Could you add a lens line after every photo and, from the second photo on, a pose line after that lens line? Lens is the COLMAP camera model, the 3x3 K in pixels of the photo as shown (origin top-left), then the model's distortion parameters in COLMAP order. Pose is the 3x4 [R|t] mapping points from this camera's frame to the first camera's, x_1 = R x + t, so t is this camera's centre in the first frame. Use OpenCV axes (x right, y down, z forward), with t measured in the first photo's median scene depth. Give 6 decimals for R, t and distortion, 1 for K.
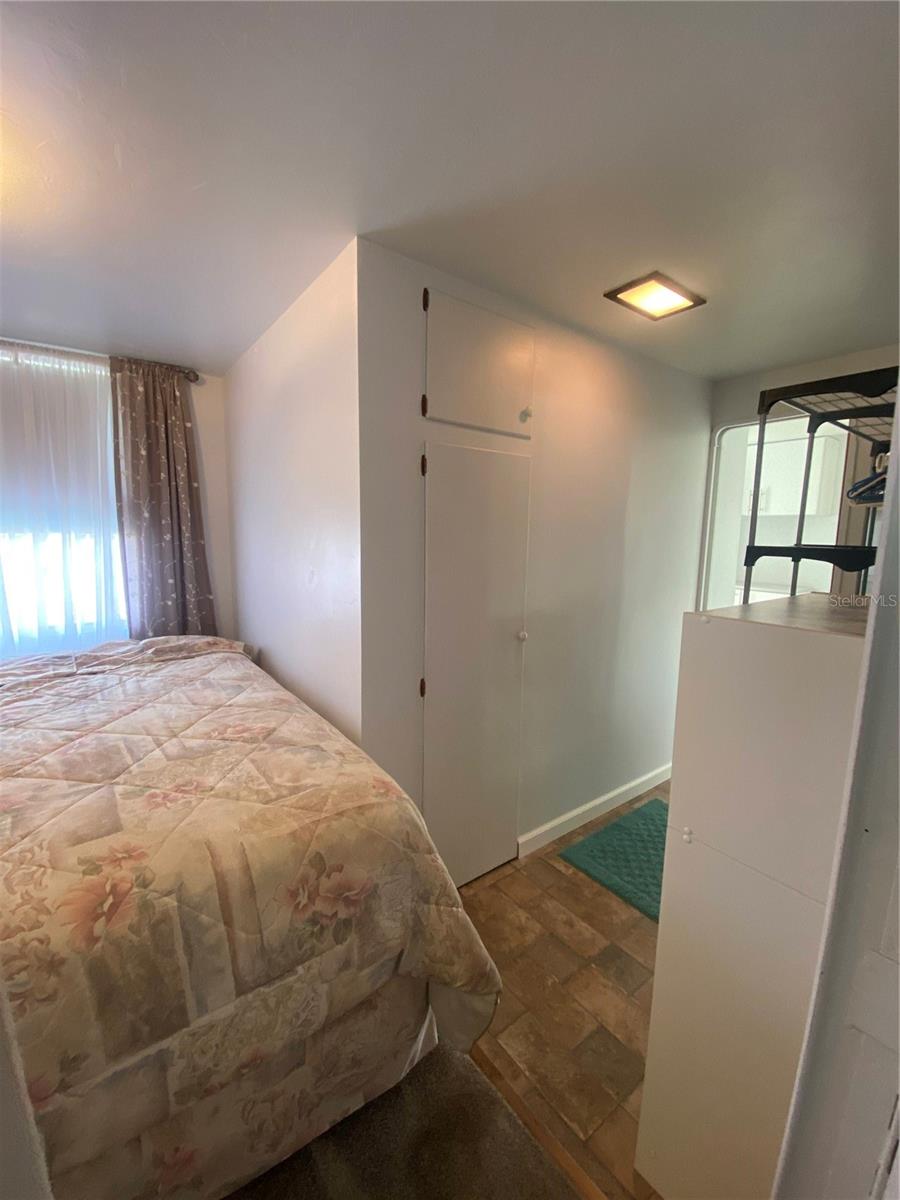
lens RADIAL K [[483.2, 0, 450.0], [0, 483.2, 600.0], [0, 0, 1]] dist [-0.002231, -0.015081]
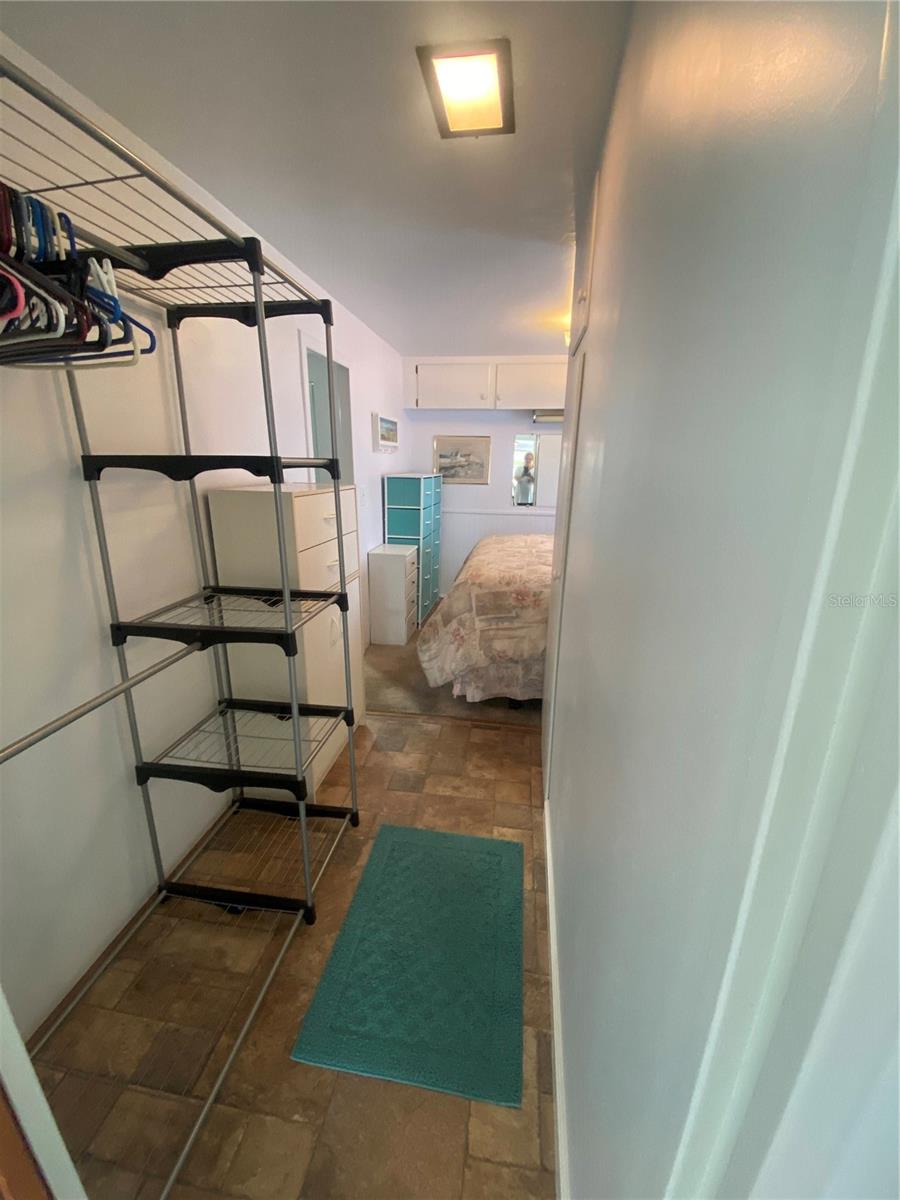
lens RADIAL K [[483.2, 0, 450.0], [0, 483.2, 600.0], [0, 0, 1]] dist [-0.002231, -0.015081]
pose [[-0.715361, 0.167017, -0.678501, 1.097595], [-0.114077, 0.930072, 0.349217, -0.201513], [0.689380, 0.327218, -0.646285, 1.771448]]
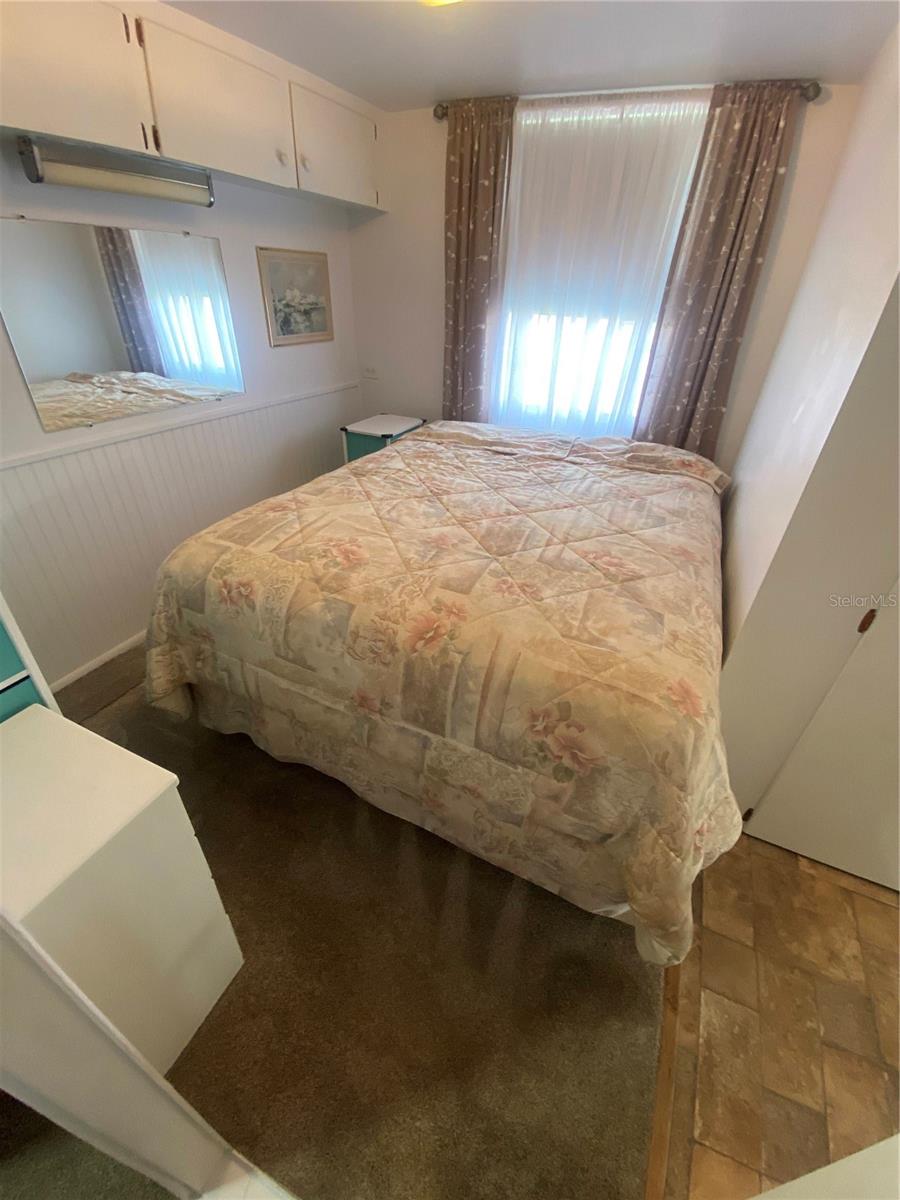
lens RADIAL K [[484.8, 0, 450.0], [0, 484.8, 600.0], [0, 0, 1]] dist [0.000276, -0.014347]
pose [[0.446272, 0.482822, -0.753475, 0.193746], [-0.145309, 0.869890, 0.471356, -0.081676], [0.883022, -0.100866, 0.458366, 0.211007]]
